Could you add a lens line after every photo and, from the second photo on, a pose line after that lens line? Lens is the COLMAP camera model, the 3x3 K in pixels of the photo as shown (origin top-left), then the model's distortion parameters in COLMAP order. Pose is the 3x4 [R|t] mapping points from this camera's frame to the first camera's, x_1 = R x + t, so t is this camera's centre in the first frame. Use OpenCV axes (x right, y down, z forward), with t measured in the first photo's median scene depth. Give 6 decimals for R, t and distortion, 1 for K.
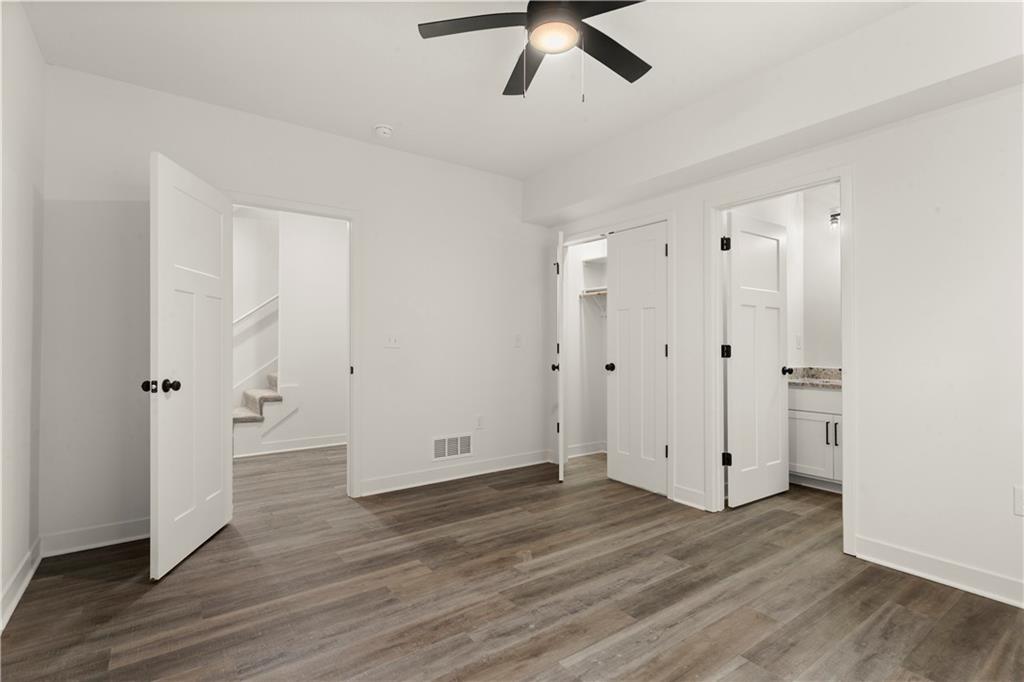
lens RADIAL K [[491.1, 0, 514.8], [0, 491.1, 338.5], [0, 0, 1]] dist [0.001331, 0.001379]
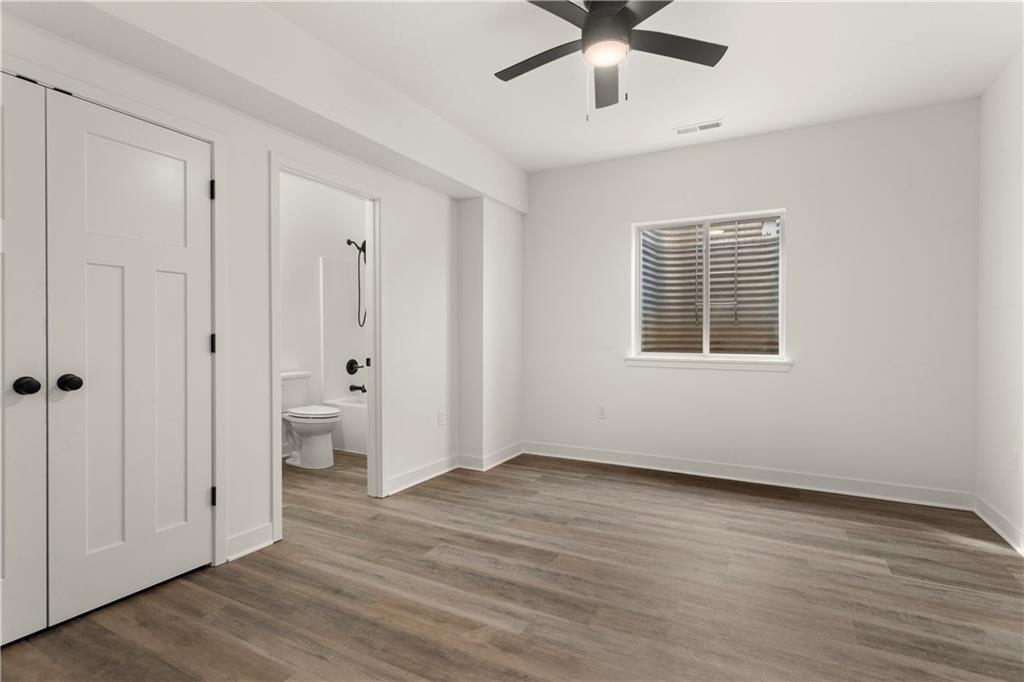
lens RADIAL K [[491.1, 0, 514.8], [0, 491.1, 338.5], [0, 0, 1]] dist [0.001331, 0.001379]
pose [[-0.431797, -0.011111, 0.901903, -0.648423], [-0.009921, 0.999922, 0.007568, 0.009851], [-0.901916, -0.005680, -0.431873, 1.292610]]
